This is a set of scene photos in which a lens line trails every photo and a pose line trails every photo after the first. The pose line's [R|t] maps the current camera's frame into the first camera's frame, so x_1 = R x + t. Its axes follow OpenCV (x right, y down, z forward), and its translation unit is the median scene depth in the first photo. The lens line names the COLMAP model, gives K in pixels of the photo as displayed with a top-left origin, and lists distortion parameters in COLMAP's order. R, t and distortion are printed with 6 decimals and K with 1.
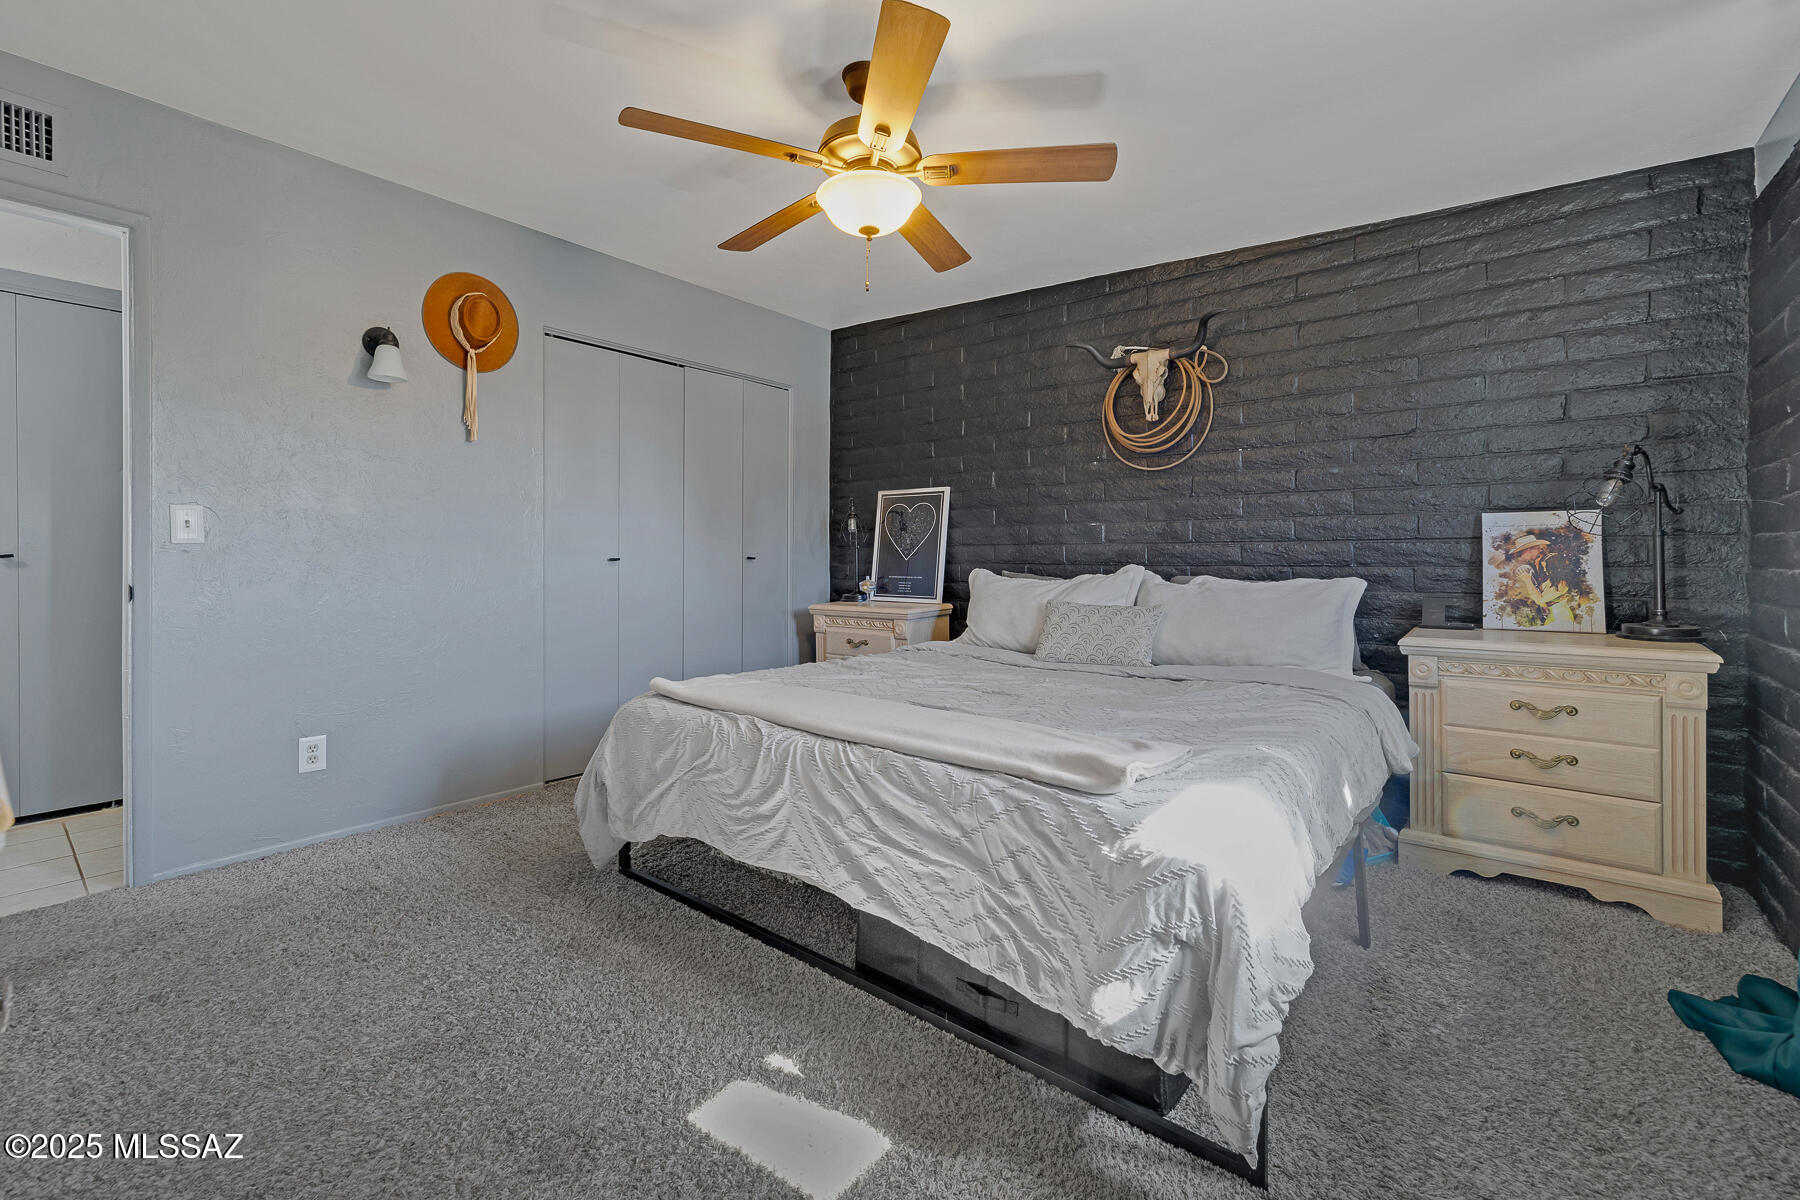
lens RADIAL K [[754.8, 0, 897.9], [0, 754.8, 577.4], [0, 0, 1]] dist [-0.004680, -0.000329]
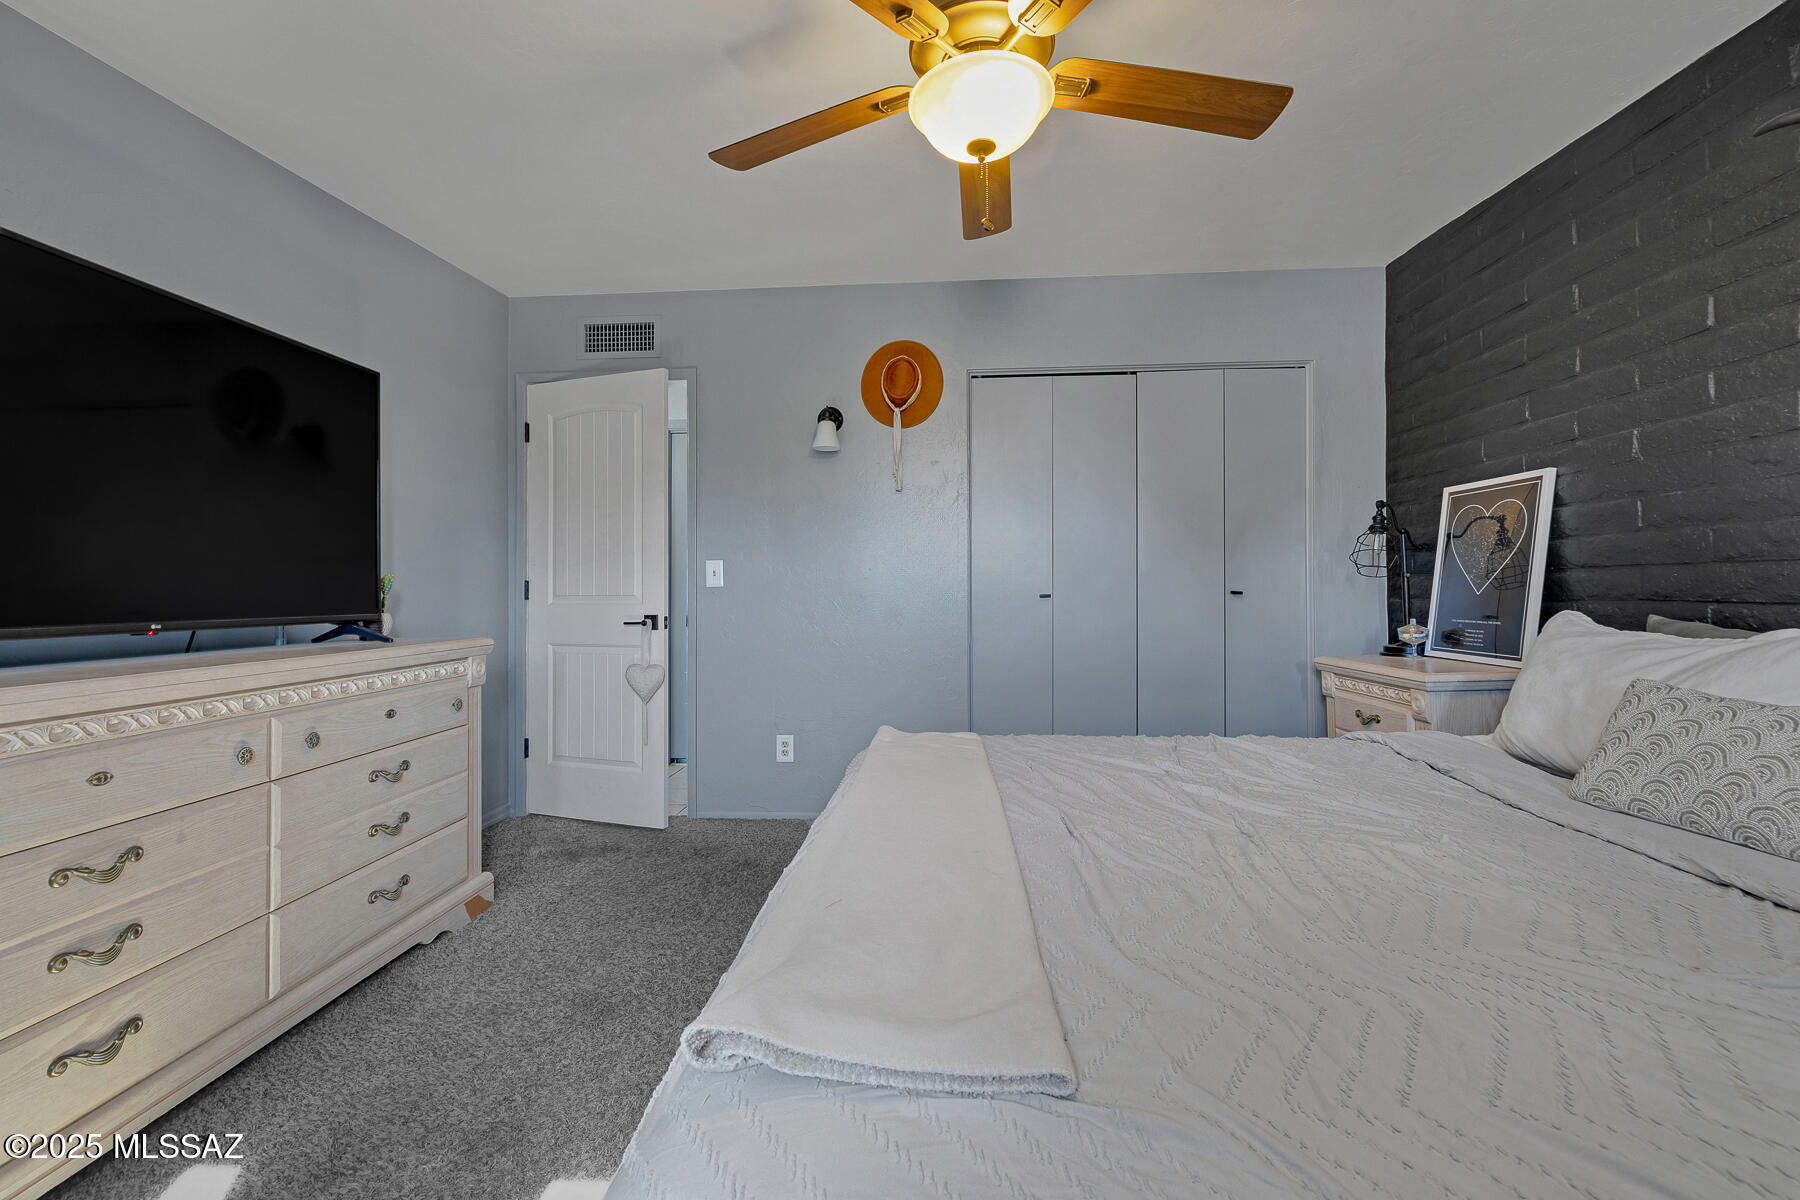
lens RADIAL K [[754.8, 0, 895.3], [0, 754.8, 594.0], [0, 0, 1]] dist [-0.004680, -0.000329]
pose [[0.575491, -0.004299, -0.817797, 0.280873], [-0.011735, 0.999840, -0.013514, -0.010680], [0.817724, 0.017374, 0.575348, 0.295321]]
